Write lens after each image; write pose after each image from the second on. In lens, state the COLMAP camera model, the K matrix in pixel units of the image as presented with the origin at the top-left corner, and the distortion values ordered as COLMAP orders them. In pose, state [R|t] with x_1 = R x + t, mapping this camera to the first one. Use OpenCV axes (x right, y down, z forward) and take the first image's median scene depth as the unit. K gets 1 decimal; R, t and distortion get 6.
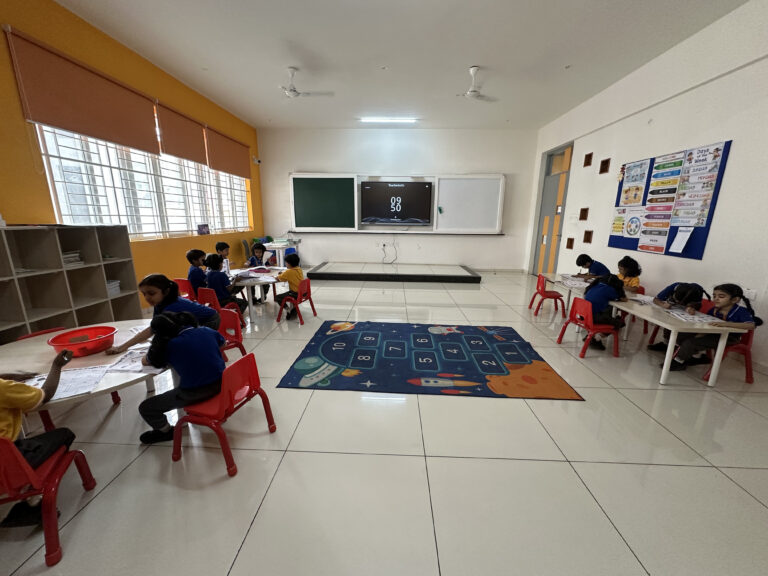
lens RADIAL K [[307.3, 0, 384.0], [0, 307.3, 288.0], [0, 0, 1]] dist [0.000418, 0.000178]
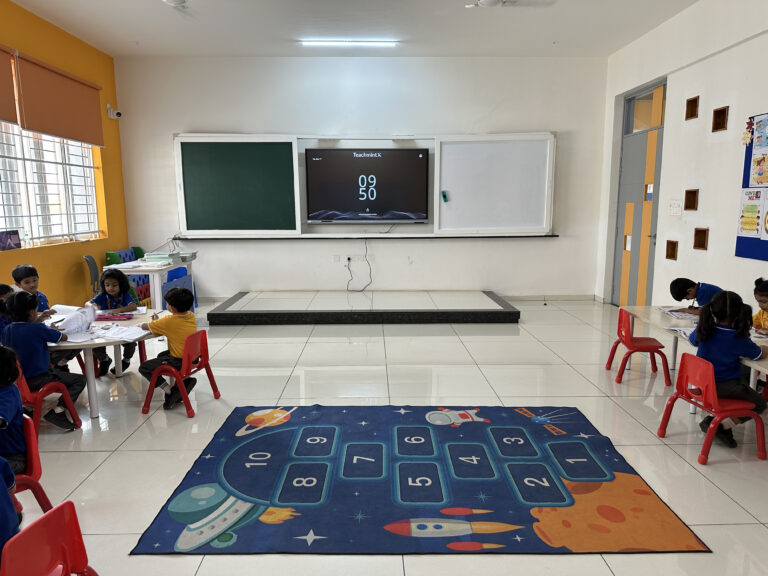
lens RADIAL K [[541.1, 0, 384.0], [0, 541.1, 288.0], [0, 0, 1]] dist [0.062925, -0.073431]
pose [[0.998357, -0.025381, 0.051367, 0.023681], [0.028953, 0.997124, -0.070038, -0.027358], [-0.049442, 0.071410, 0.996221, 0.020989]]
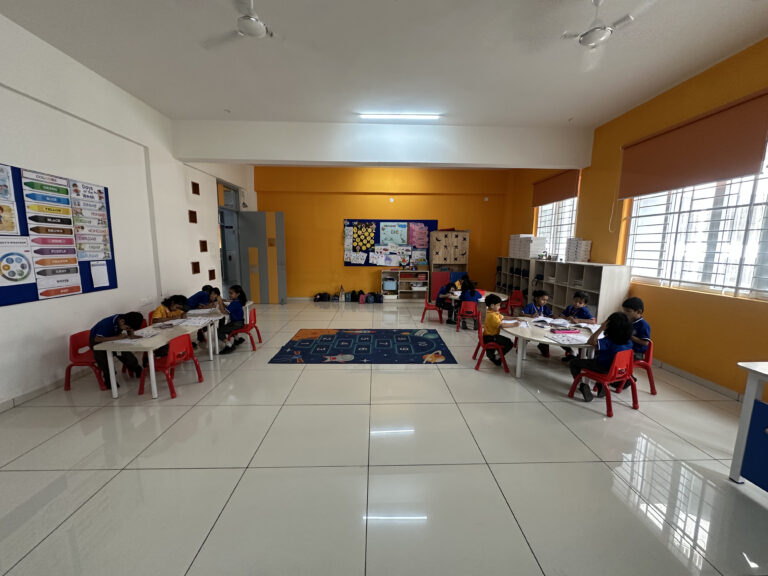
lens RADIAL K [[307.3, 0, 384.0], [0, 307.3, 288.0], [0, 0, 1]] dist [0.000418, 0.000178]
pose [[-0.997857, -0.011295, -0.064443, 0.103867], [-0.033473, 0.934451, 0.354515, -0.449213], [0.056215, 0.355913, -0.932827, 1.804599]]
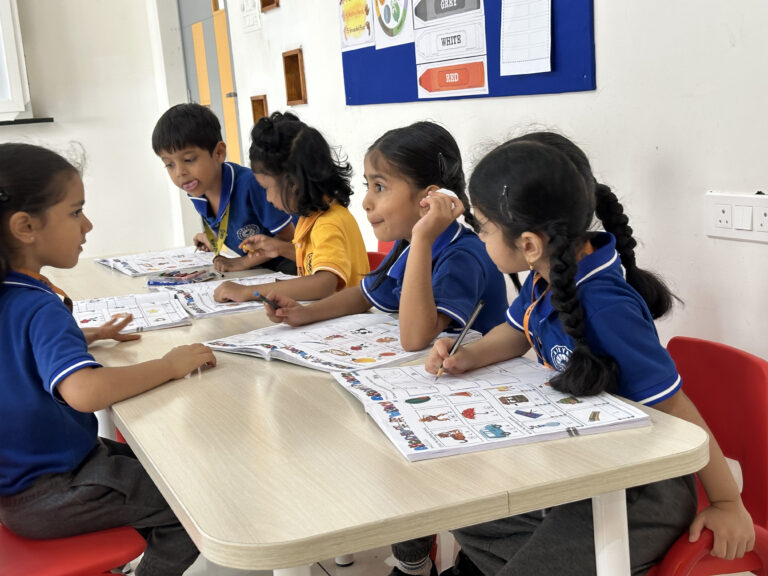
lens RADIAL K [[1088.3, 0, 384.0], [0, 1088.3, 288.0], [0, 0, 1]] dist [0.118147, 0.008600]
pose [[0.902156, -0.149973, 0.404503, 0.502168], [0.177937, 0.983515, -0.032204, 0.032910], [-0.393005, 0.101029, 0.913970, 0.336931]]
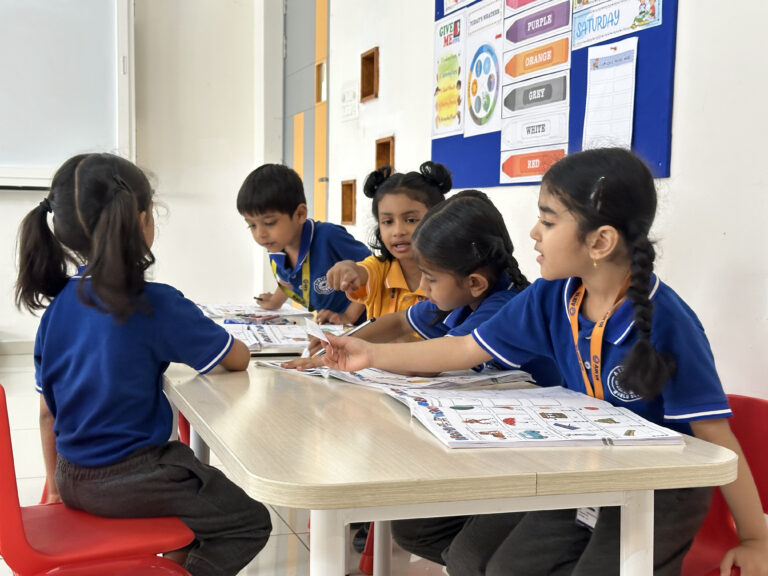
lens RADIAL K [[1088.3, 0, 384.0], [0, 1088.3, 288.0], [0, 0, 1]] dist [0.118147, 0.008600]
pose [[0.936765, -0.013612, 0.349694, 0.494049], [0.070235, 0.986225, -0.149756, 0.074065], [-0.342839, 0.164847, 0.924817, 0.316737]]
